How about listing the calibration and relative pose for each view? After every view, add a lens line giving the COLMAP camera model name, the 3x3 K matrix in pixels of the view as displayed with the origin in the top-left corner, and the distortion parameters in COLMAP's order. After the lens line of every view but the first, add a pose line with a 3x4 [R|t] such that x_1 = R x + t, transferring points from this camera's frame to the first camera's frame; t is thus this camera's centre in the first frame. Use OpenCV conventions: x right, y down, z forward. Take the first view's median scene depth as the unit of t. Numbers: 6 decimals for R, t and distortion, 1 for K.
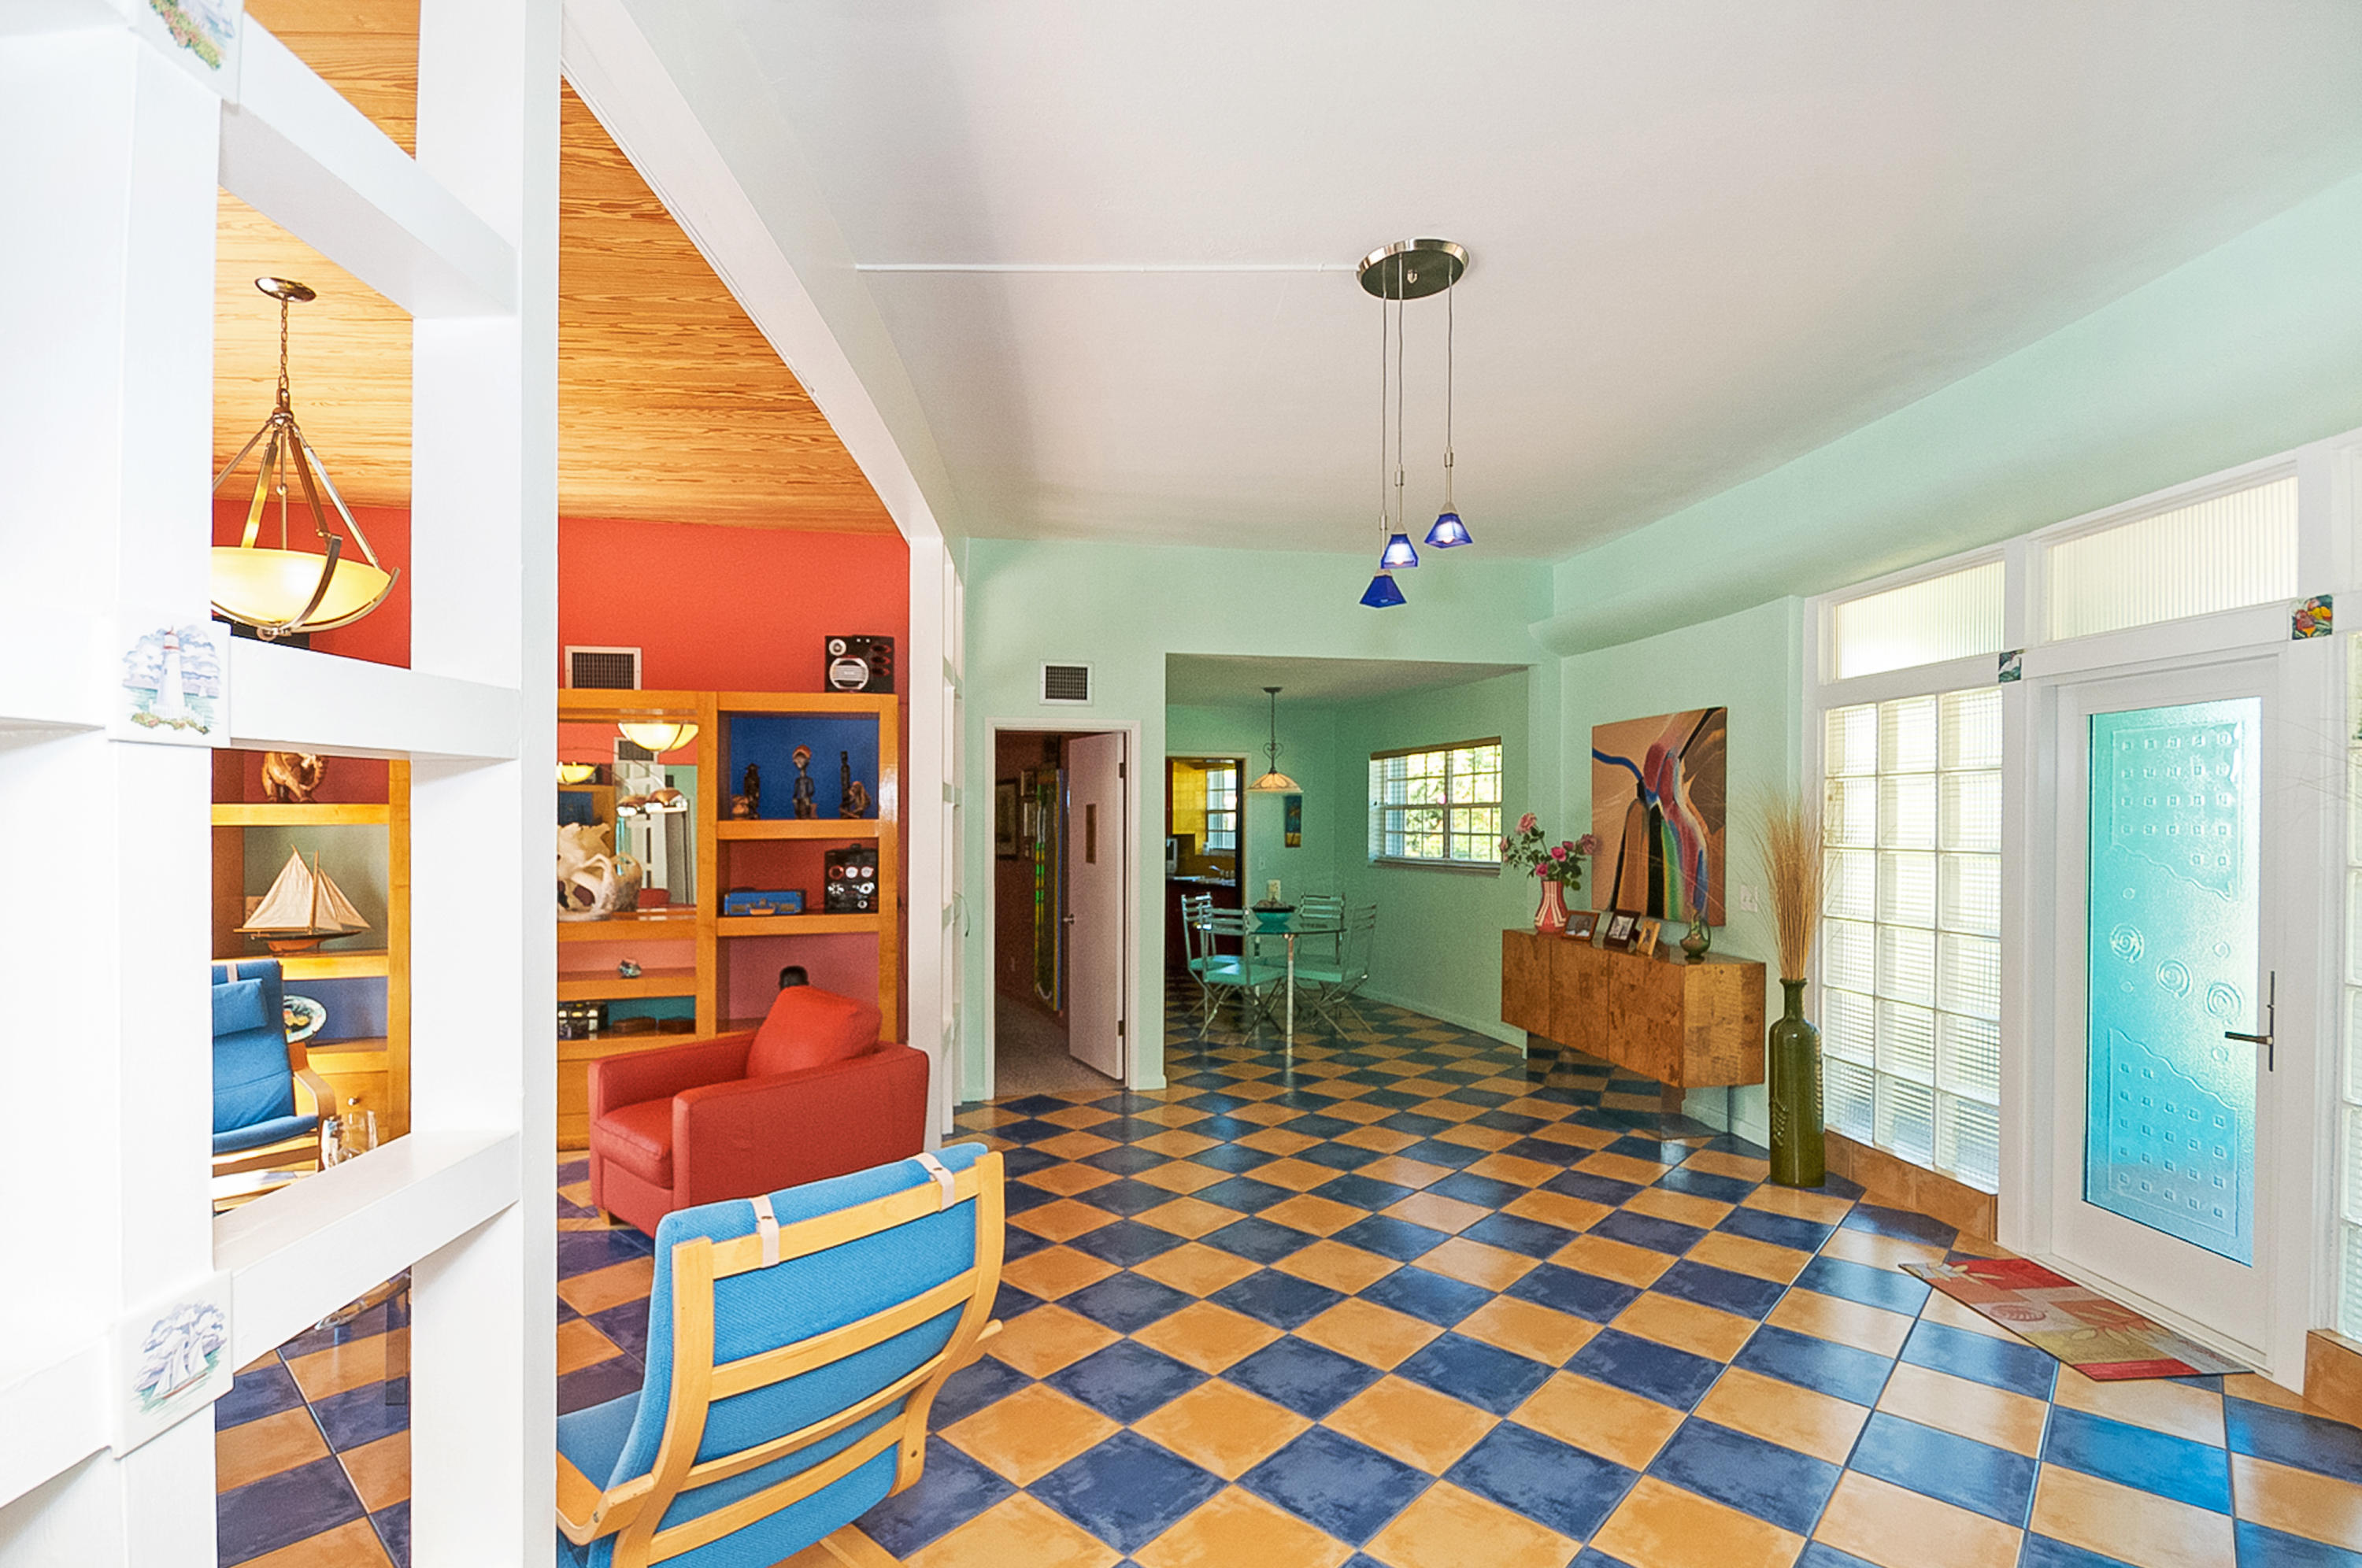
lens RADIAL K [[1057.1, 0, 1184.1], [0, 1057.1, 834.1], [0, 0, 1]] dist [-0.000906, -0.000149]
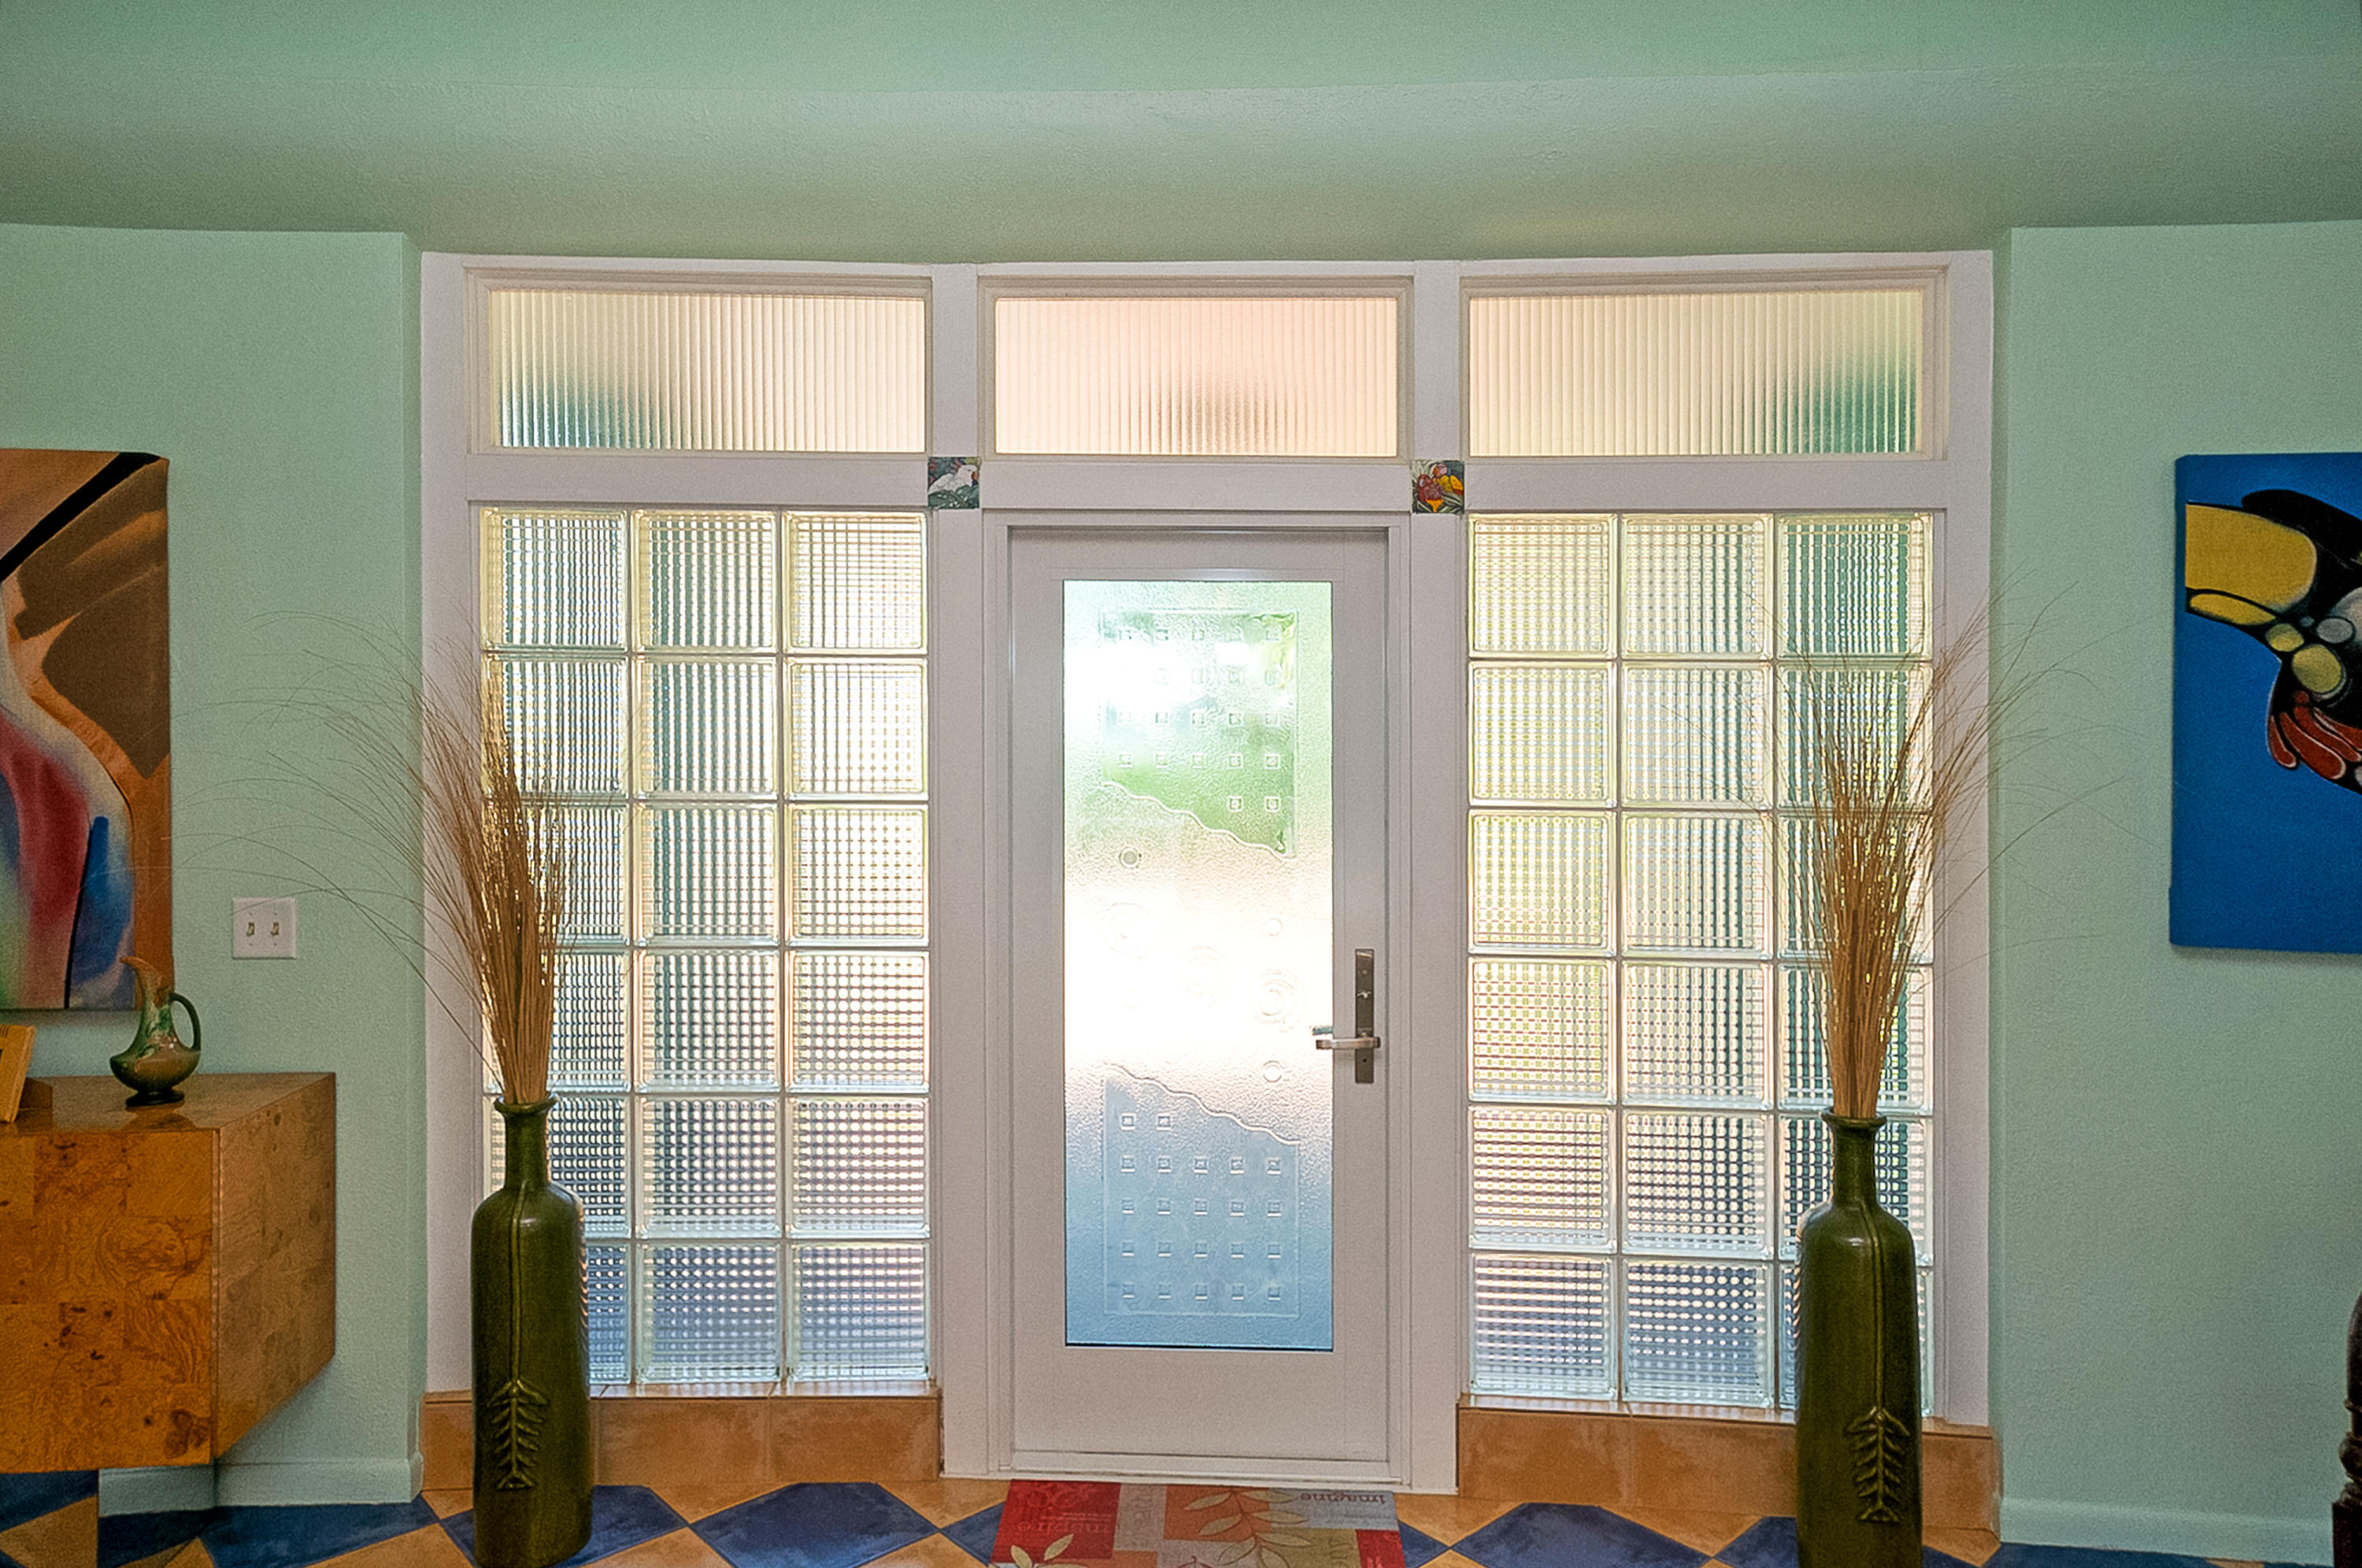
lens RADIAL K [[1544.6, 0, 1181.0], [0, 1544.6, 784.0], [0, 0, 1]] dist [0.027591, 0.000955]
pose [[0.102919, -0.022616, 0.994433, -0.043788], [0.006883, 0.999734, 0.022025, -0.007754], [-0.994666, 0.004578, 0.103047, 0.582919]]
